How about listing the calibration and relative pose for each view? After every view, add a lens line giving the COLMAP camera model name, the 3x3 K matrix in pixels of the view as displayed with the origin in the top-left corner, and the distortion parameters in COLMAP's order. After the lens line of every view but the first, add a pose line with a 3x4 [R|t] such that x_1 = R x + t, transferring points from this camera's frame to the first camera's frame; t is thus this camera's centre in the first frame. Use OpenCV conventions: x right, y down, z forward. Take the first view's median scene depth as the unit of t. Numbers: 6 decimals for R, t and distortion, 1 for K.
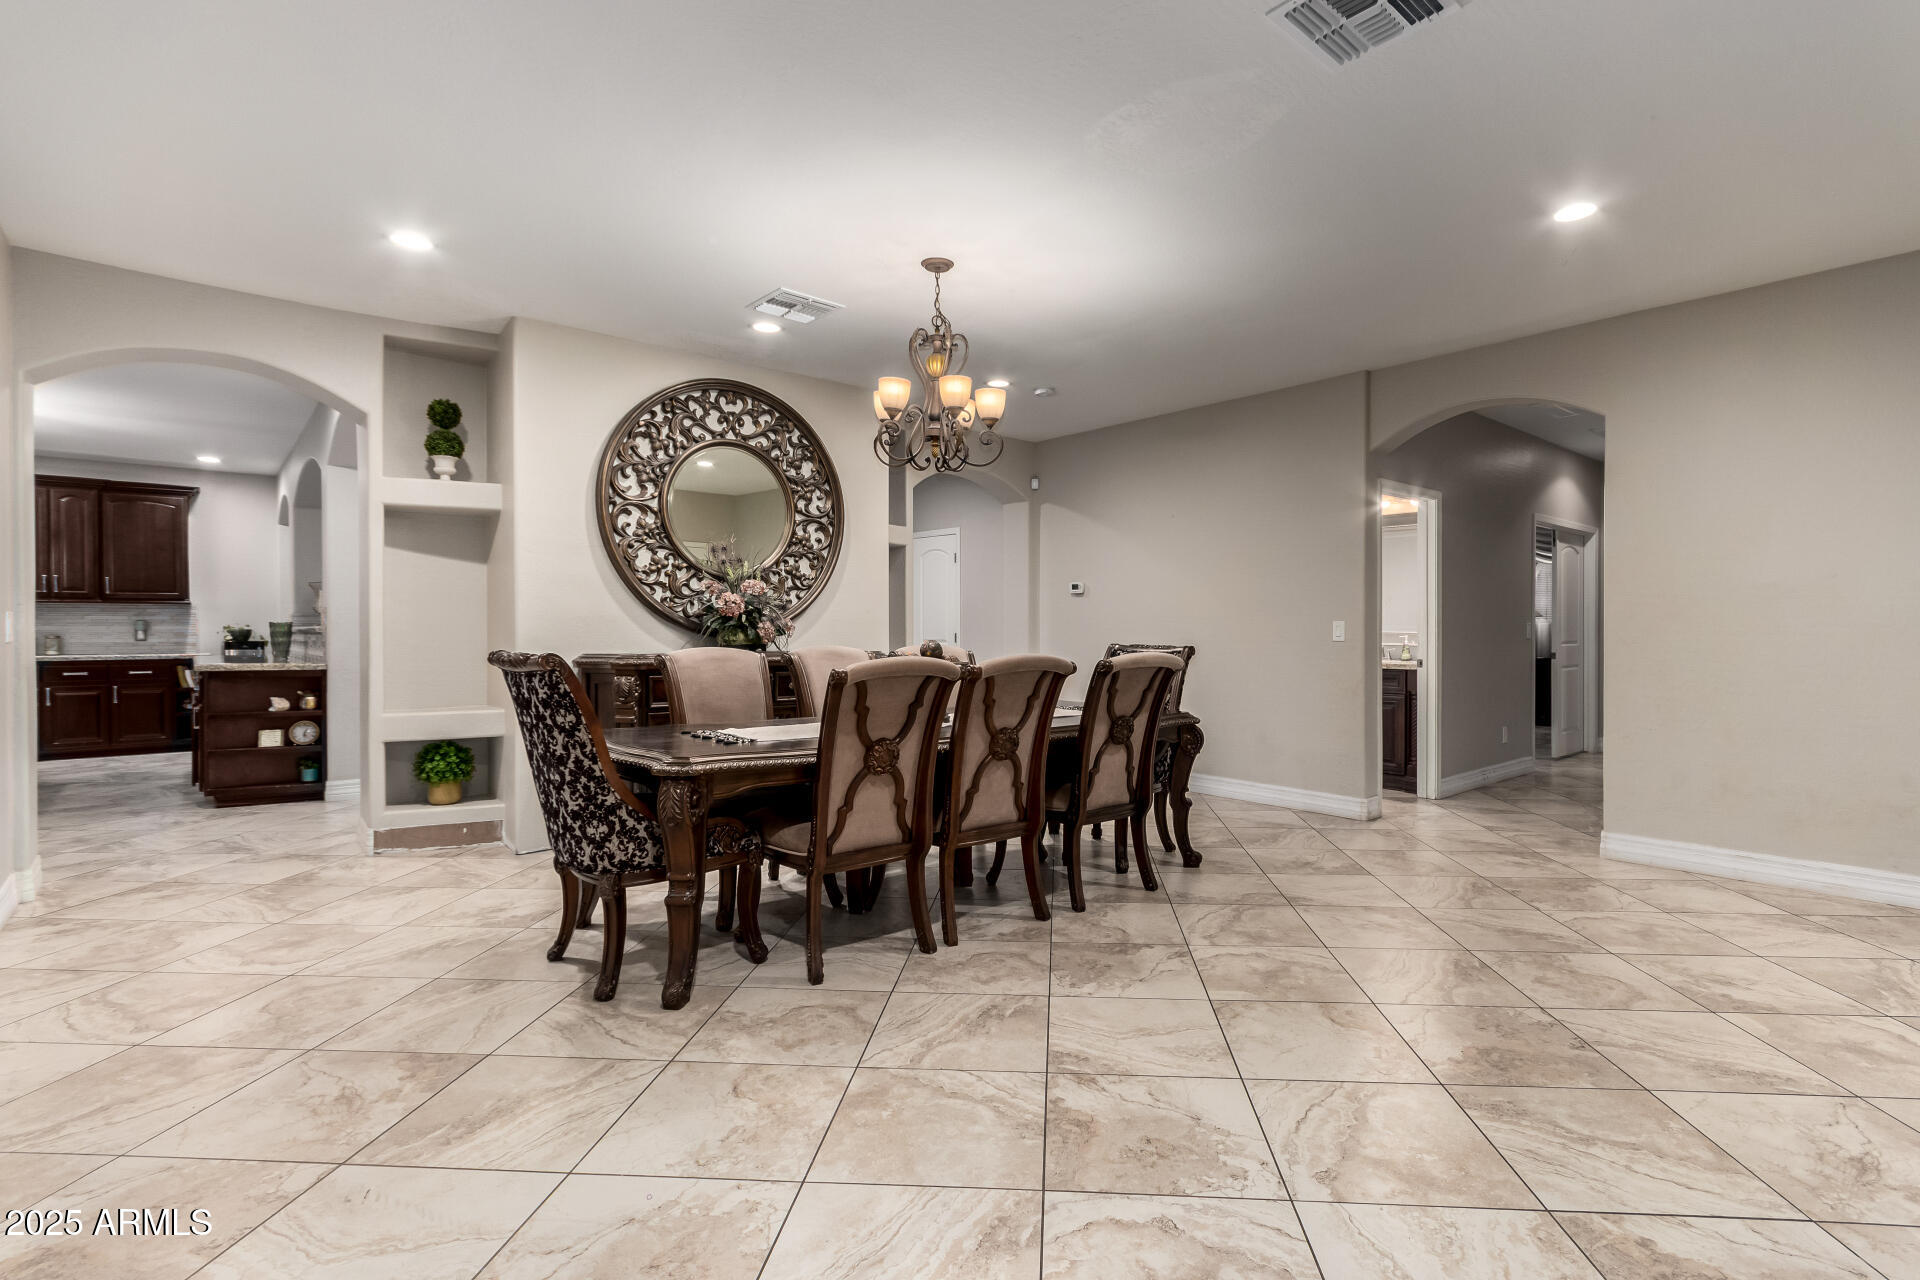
lens RADIAL K [[923.0, 0, 1020.5], [0, 923.0, 631.8], [0, 0, 1]] dist [-0.001838, 0.000299]
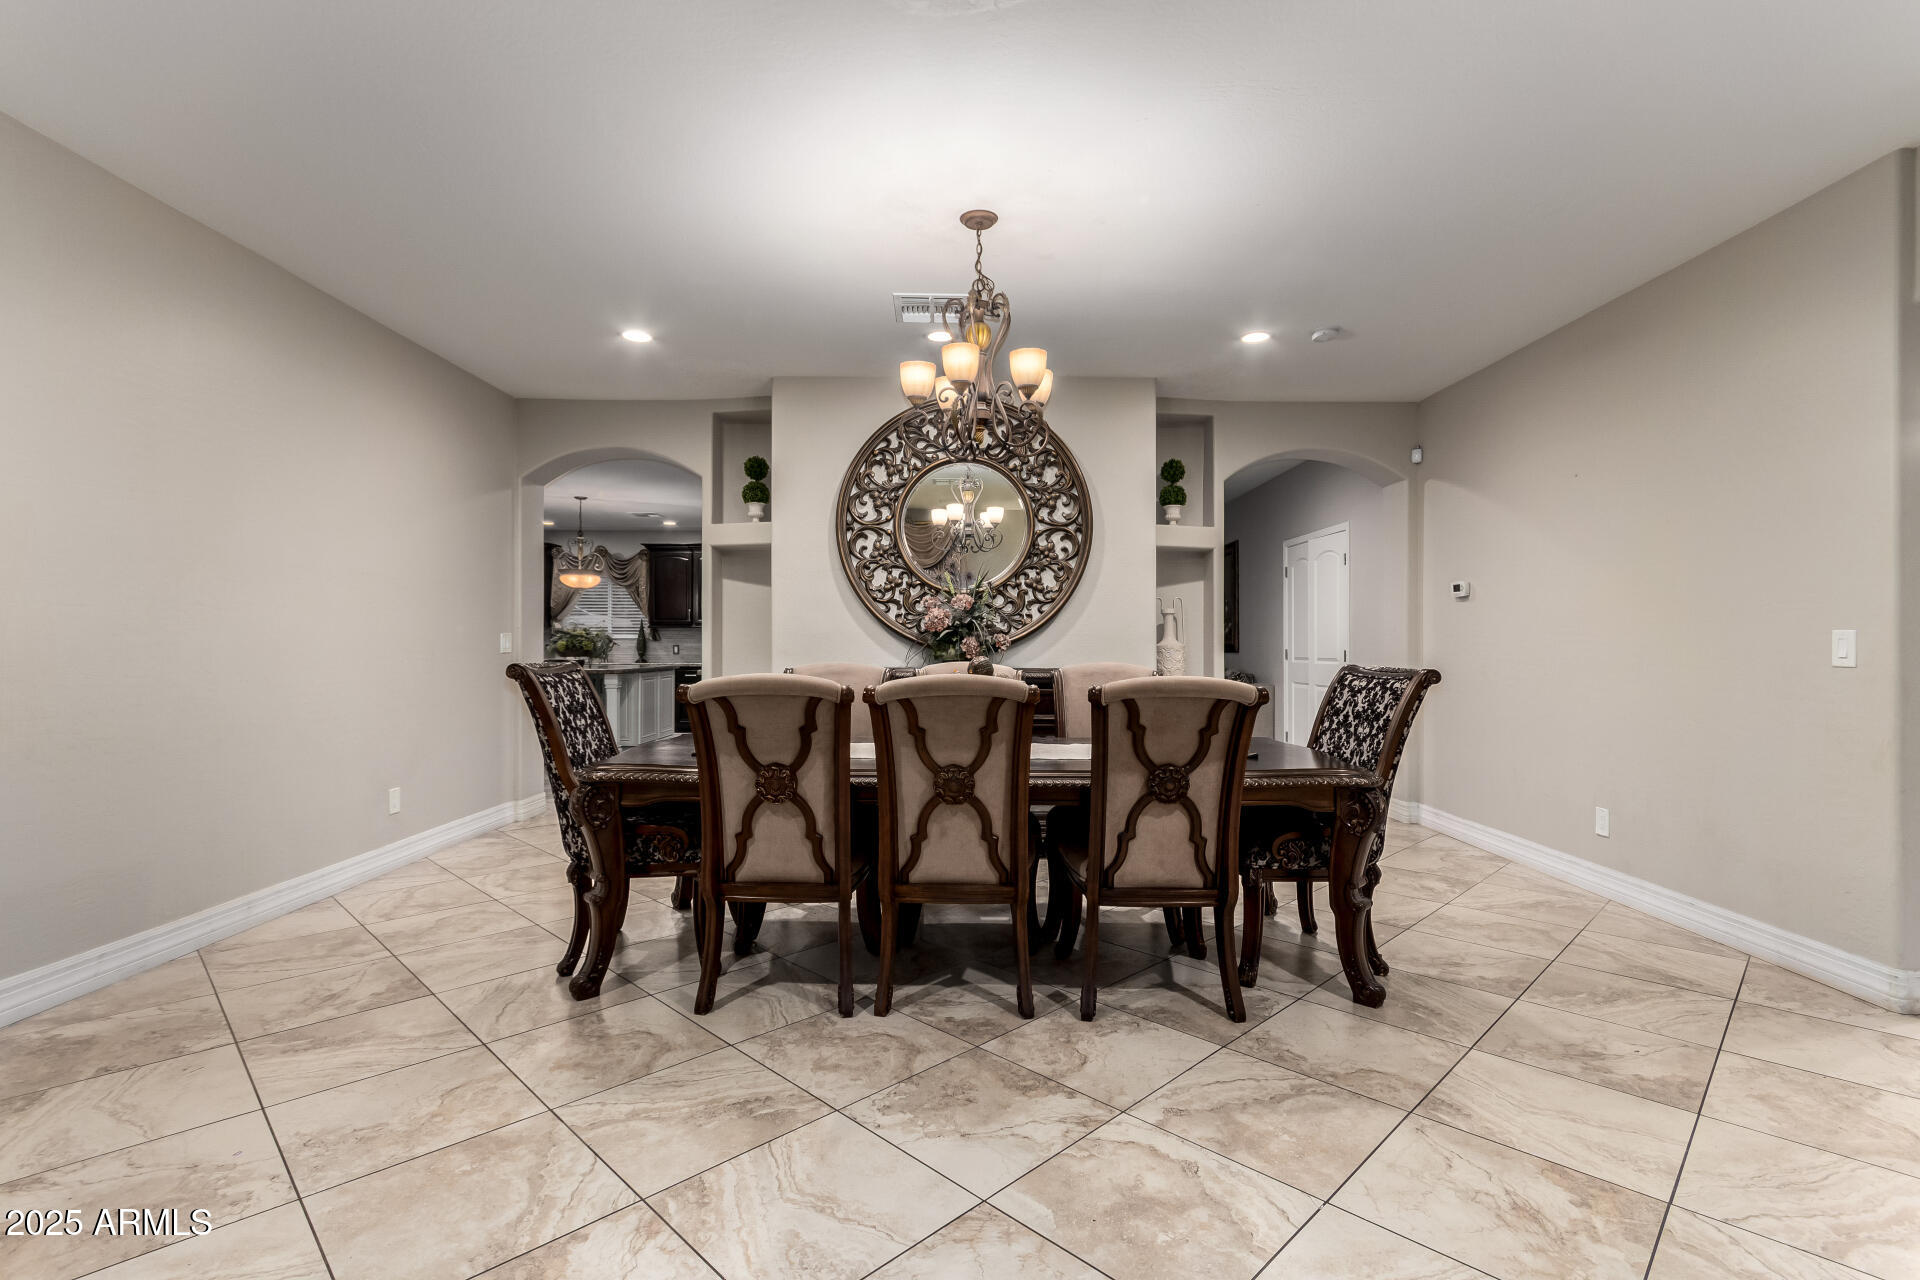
lens RADIAL K [[902.1, 0, 960.0], [0, 902.1, 640.0], [0, 0, 1]] dist [0.001340, 0.000600]
pose [[0.738655, -0.002969, -0.674077, 0.362531], [-0.003595, 0.999959, -0.008343, 0.000516], [0.674074, 0.008586, 0.738614, 0.289652]]
